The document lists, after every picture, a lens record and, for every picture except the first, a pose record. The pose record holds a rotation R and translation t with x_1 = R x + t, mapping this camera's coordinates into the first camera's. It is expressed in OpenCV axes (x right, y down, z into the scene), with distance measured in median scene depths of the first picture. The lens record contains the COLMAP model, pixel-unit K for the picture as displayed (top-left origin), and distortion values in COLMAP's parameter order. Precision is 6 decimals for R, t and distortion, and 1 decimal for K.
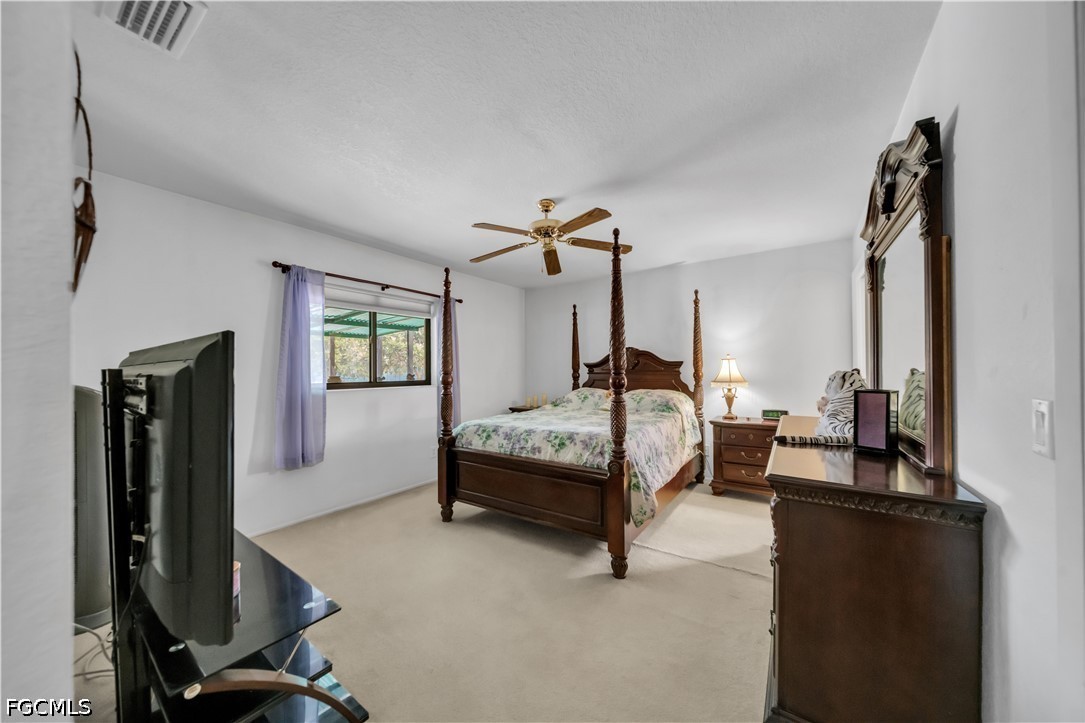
lens RADIAL K [[373.7, 0, 544.4], [0, 373.7, 367.3], [0, 0, 1]] dist [0.000607, -0.000074]
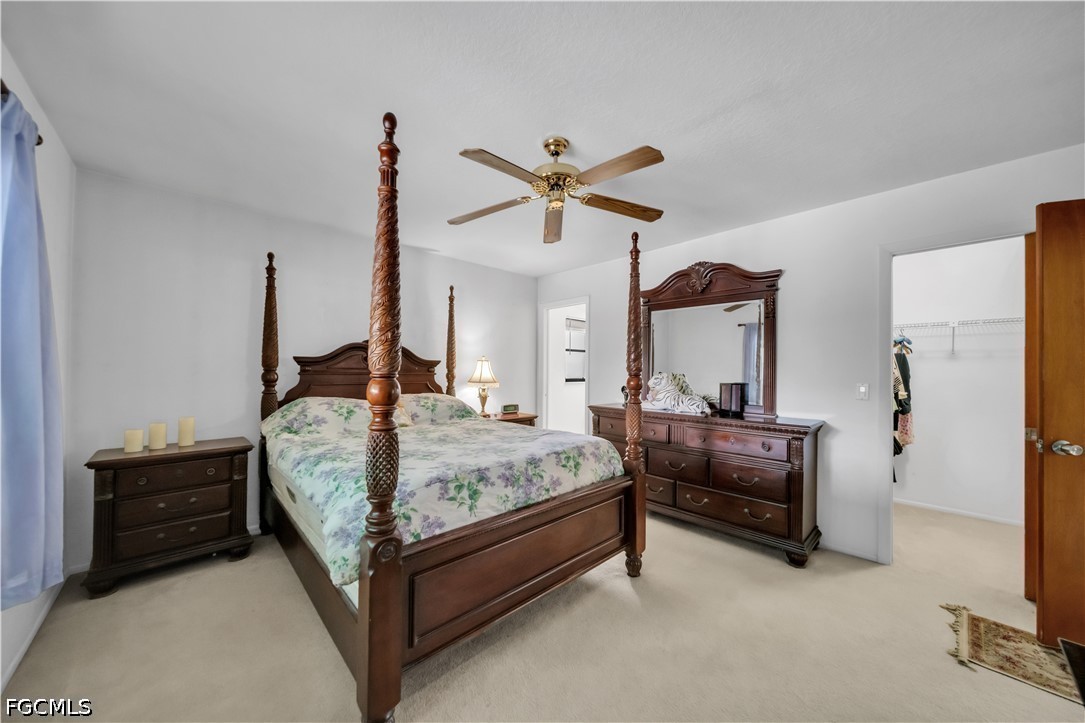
lens RADIAL K [[373.7, 0, 544.4], [0, 373.7, 367.3], [0, 0, 1]] dist [0.000607, -0.000074]
pose [[0.200872, 0.016965, 0.979471, -0.471134], [-0.019141, 0.999727, -0.013390, 0.007277], [-0.979430, -0.016058, 0.201142, 0.573342]]
